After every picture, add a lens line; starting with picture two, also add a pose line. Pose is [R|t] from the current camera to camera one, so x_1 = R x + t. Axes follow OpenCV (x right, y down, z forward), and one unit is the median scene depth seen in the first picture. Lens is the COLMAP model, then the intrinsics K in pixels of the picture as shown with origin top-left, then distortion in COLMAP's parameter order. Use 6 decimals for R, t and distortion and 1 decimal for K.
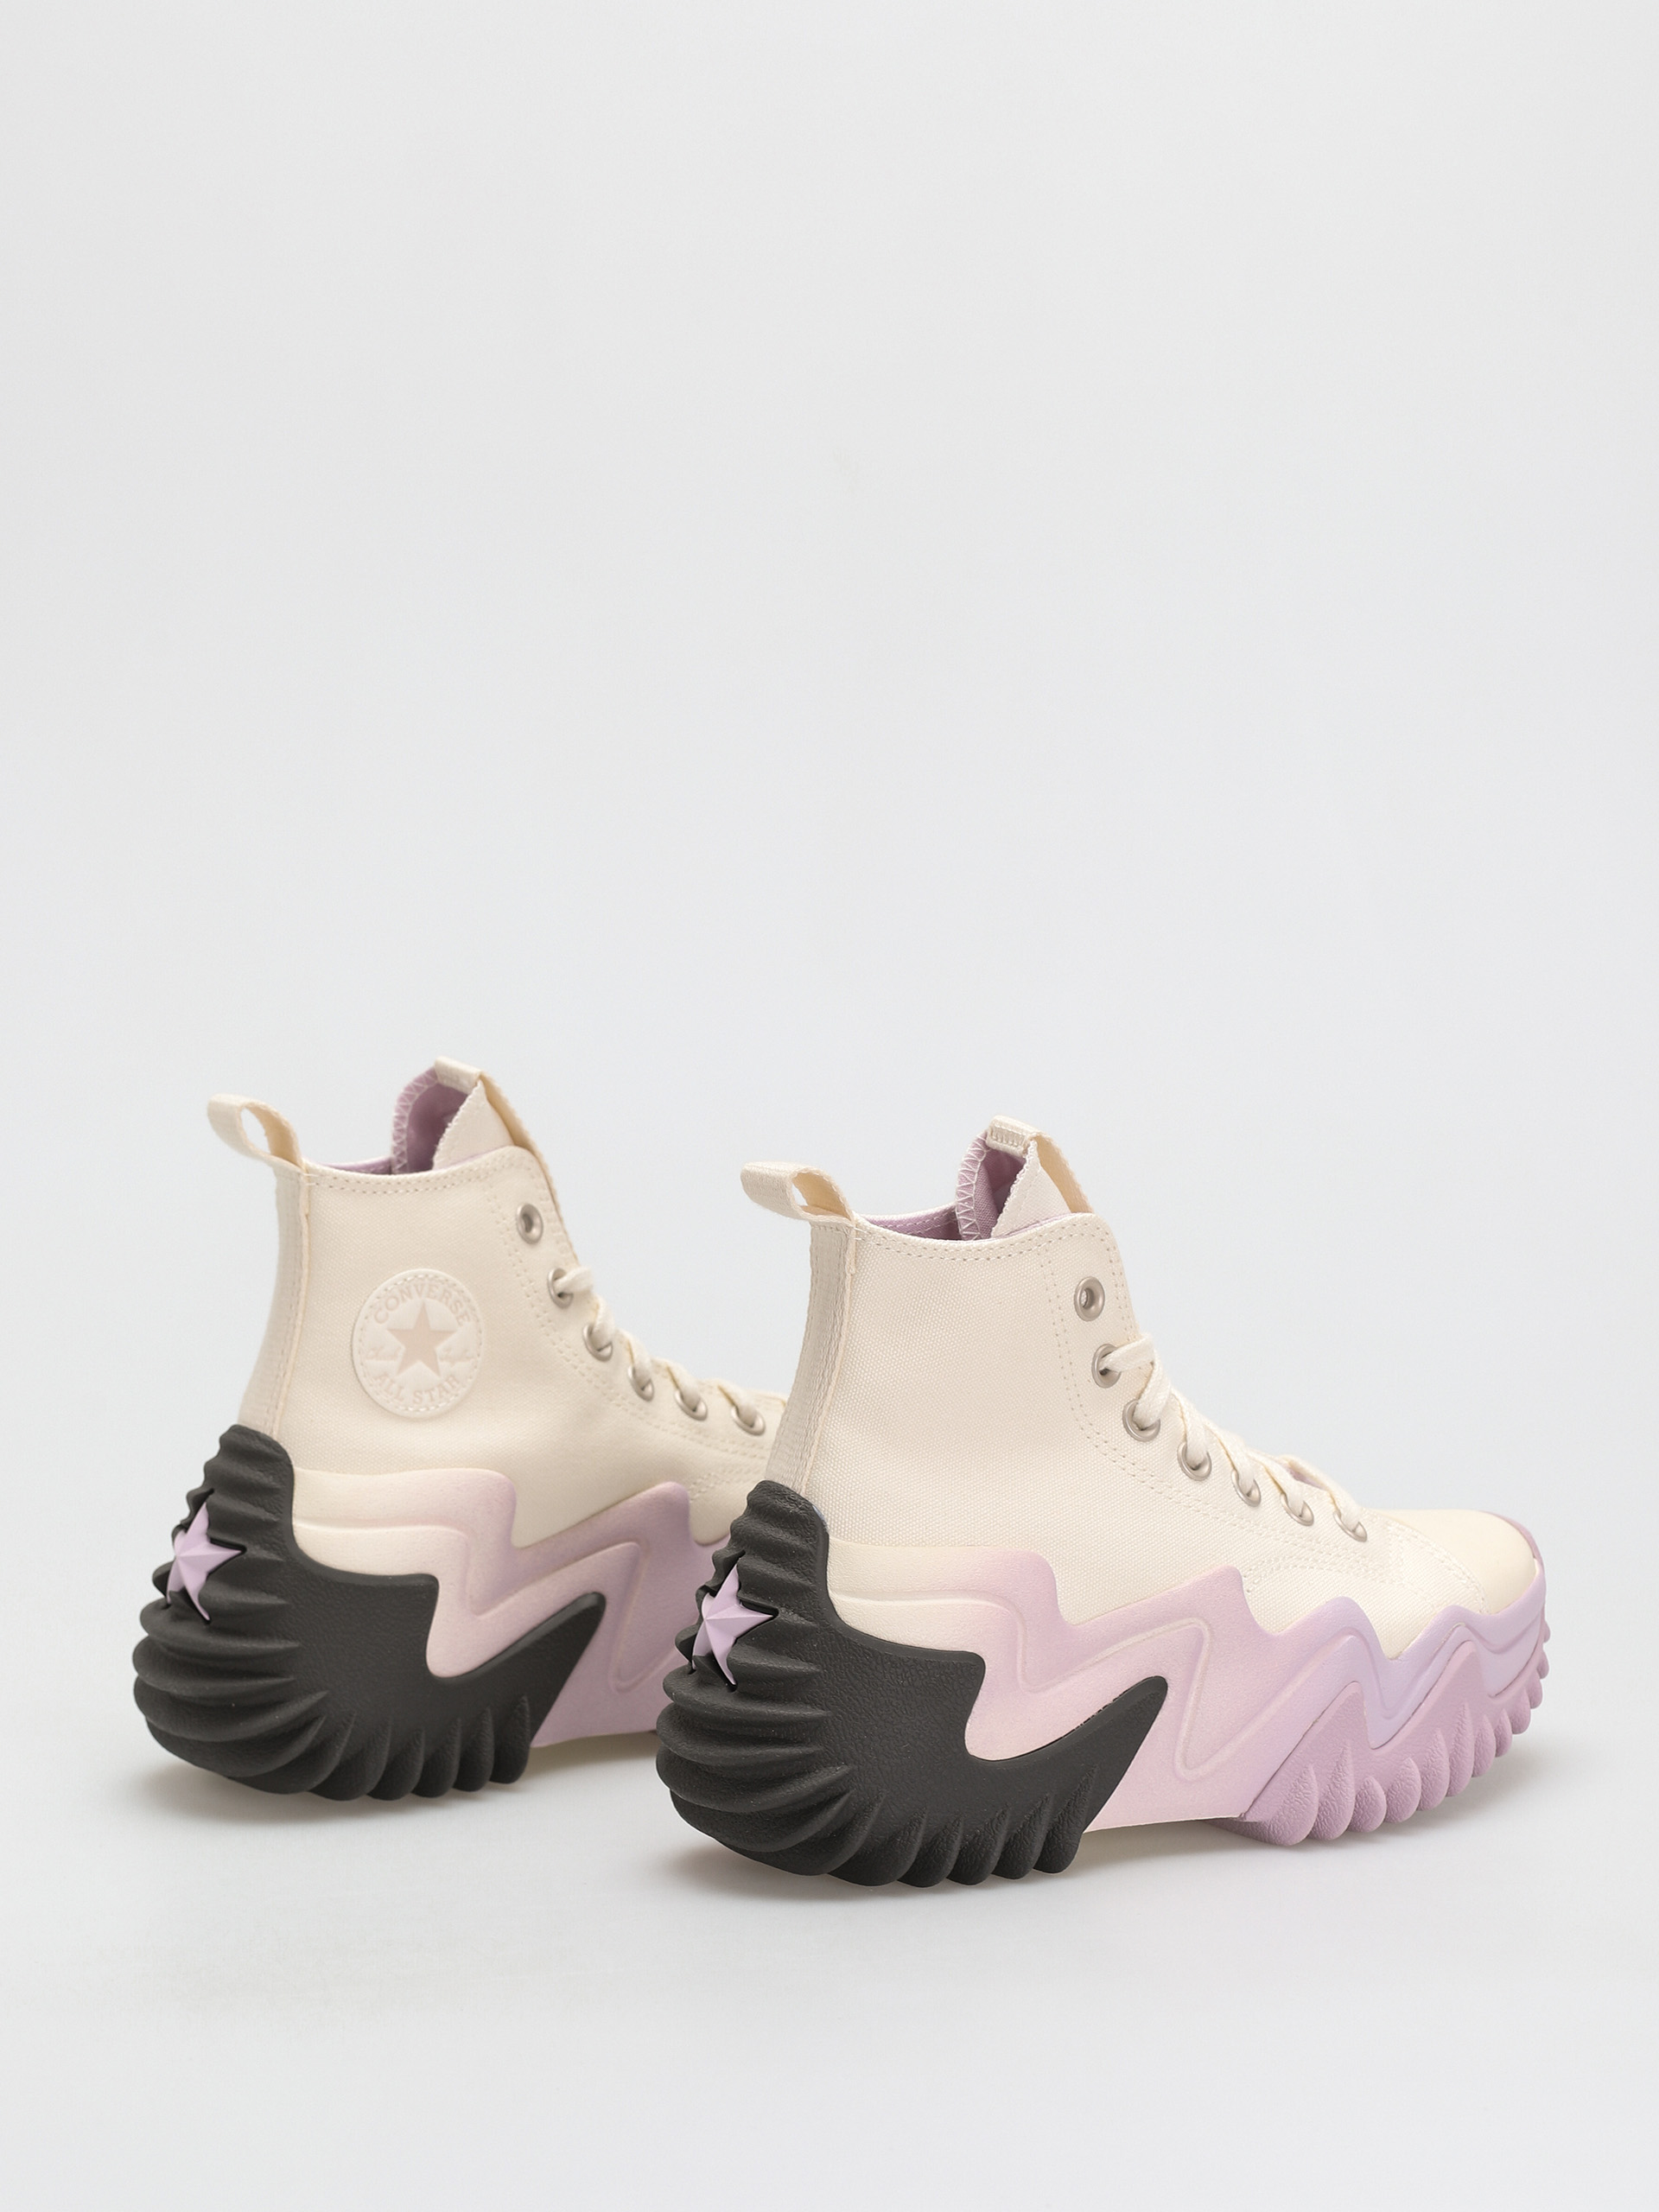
lens RADIAL K [[6899.3, 0, 829.5], [0, 6899.3, 1106.0], [0, 0, 1]] dist [0.055451, -2.557815]
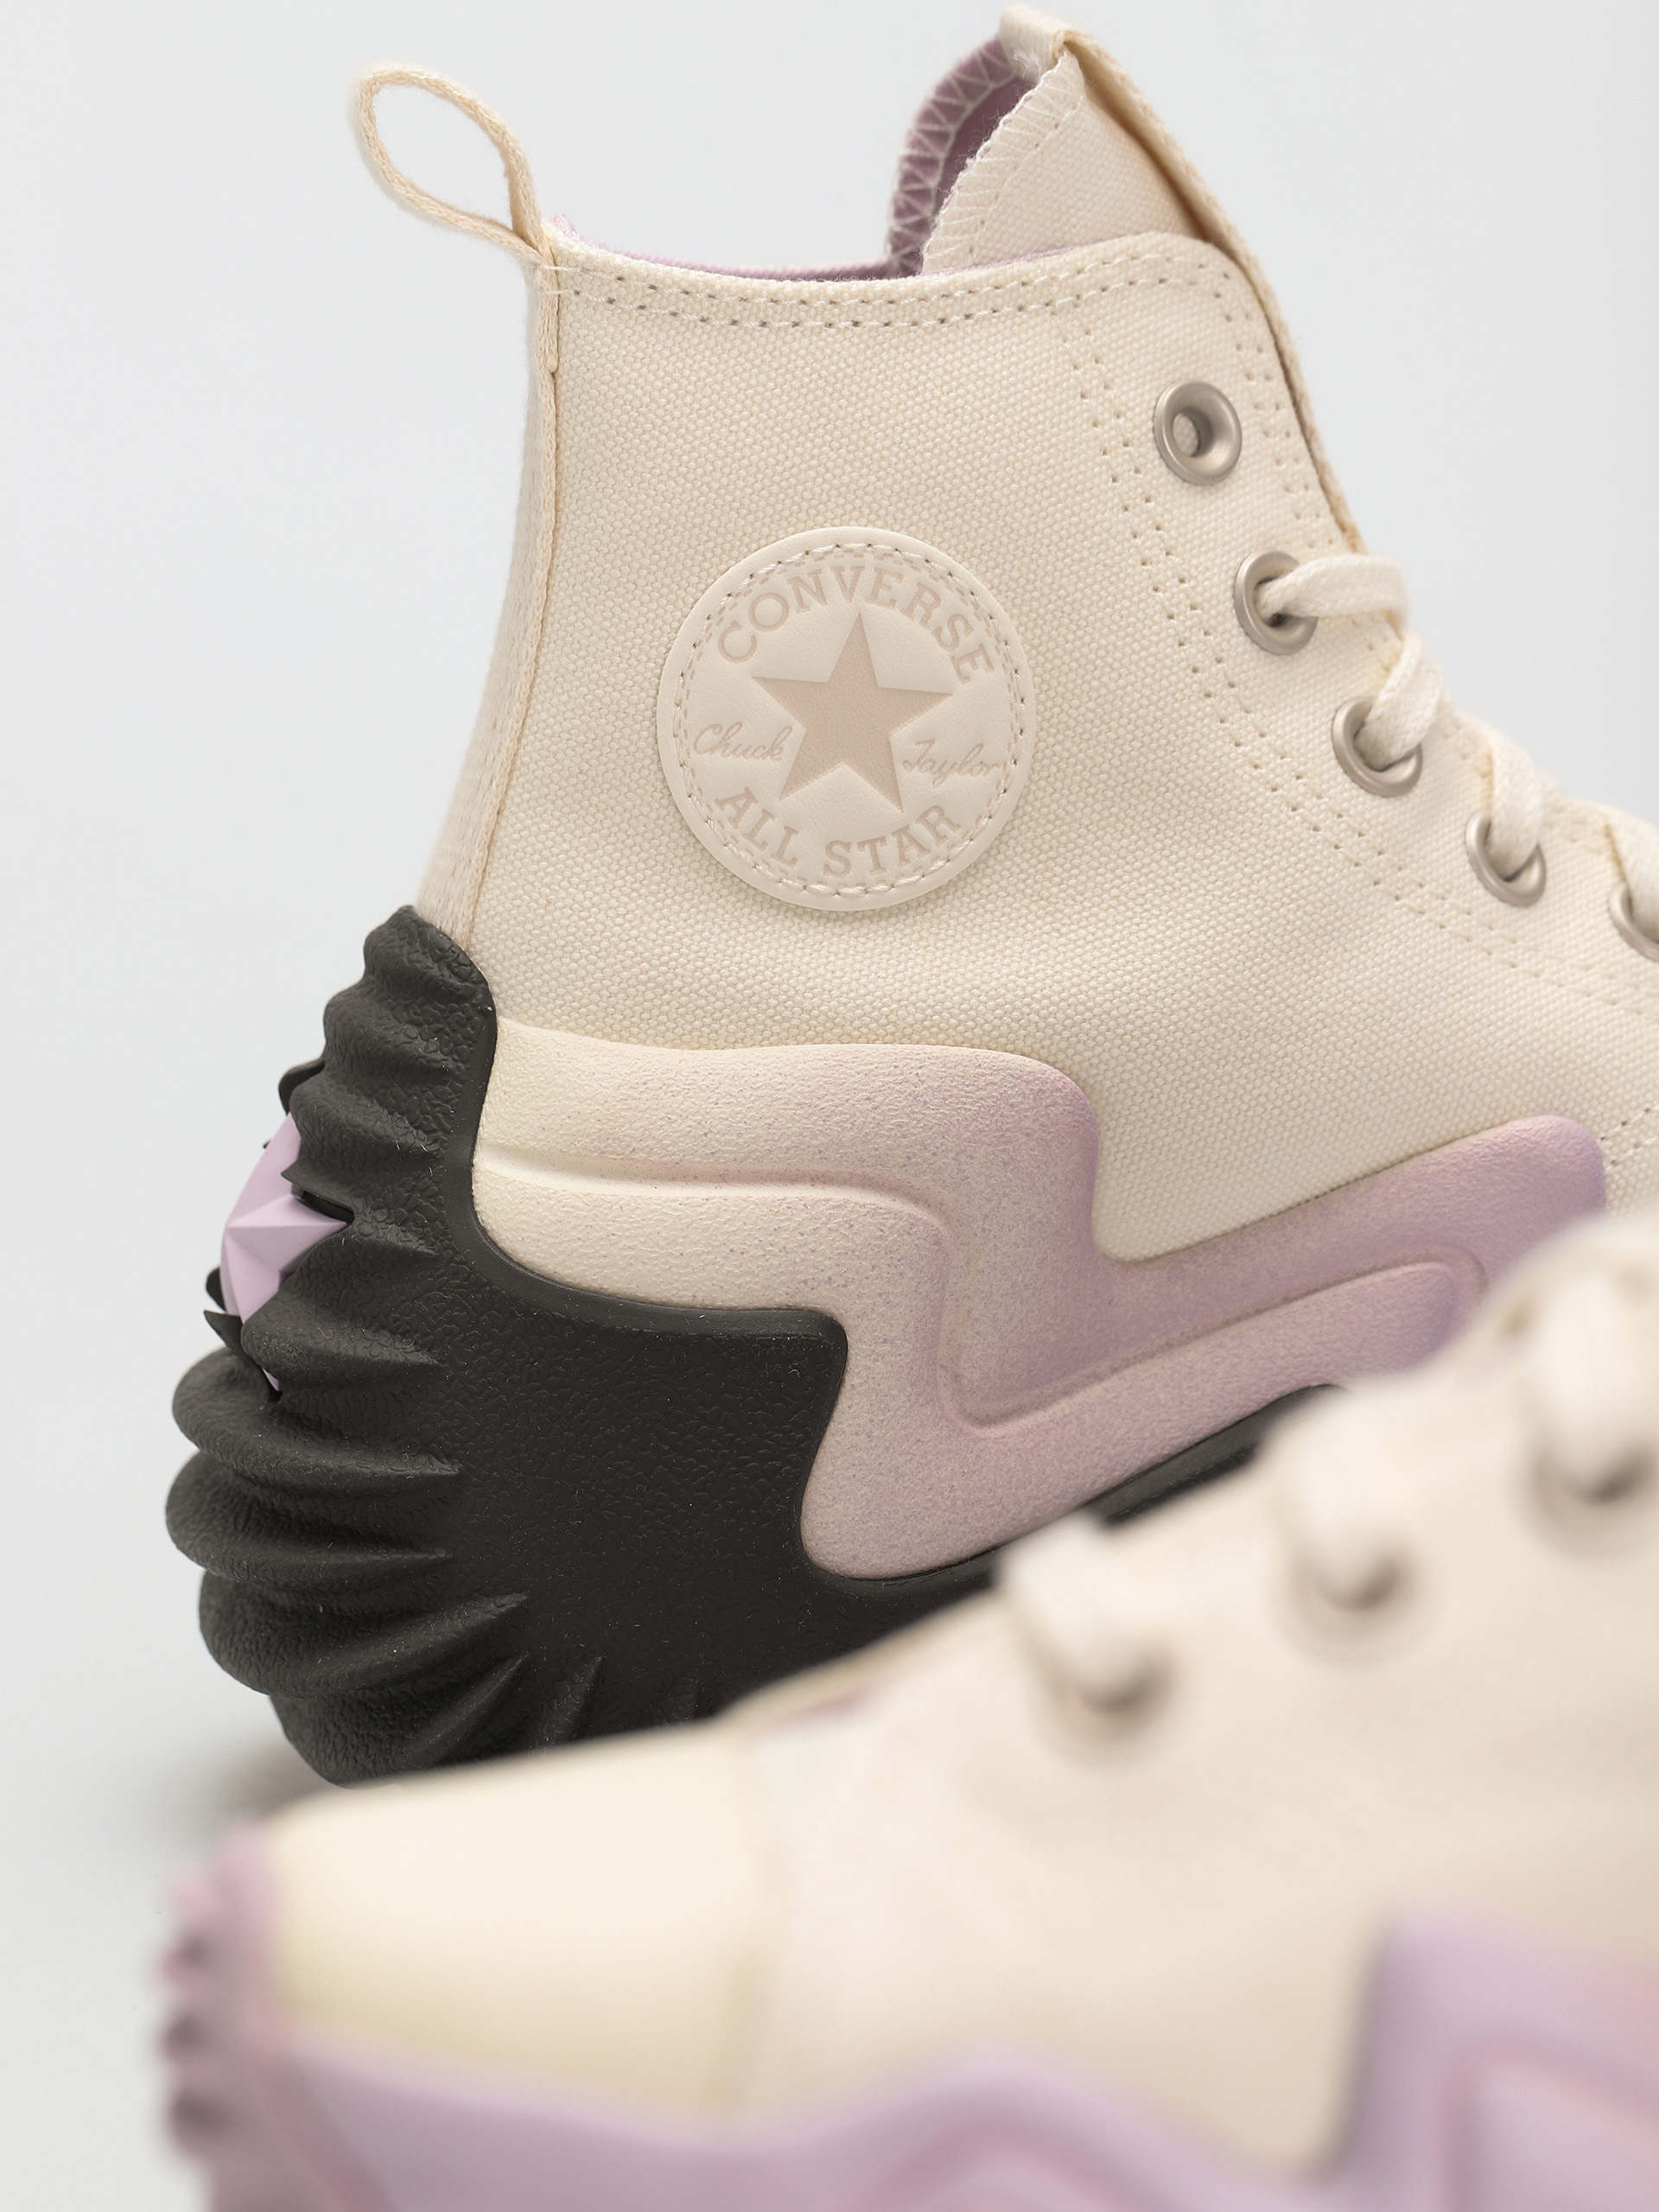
lens RADIAL K [[6899.3, 0, 829.5], [0, 6899.3, 1106.0], [0, 0, 1]] dist [0.055451, -2.557815]
pose [[0.928599, 0.059735, -0.366246, 0.083089], [-0.039156, 0.997222, 0.063372, 0.031456], [0.369014, -0.044507, 0.928358, 0.636973]]
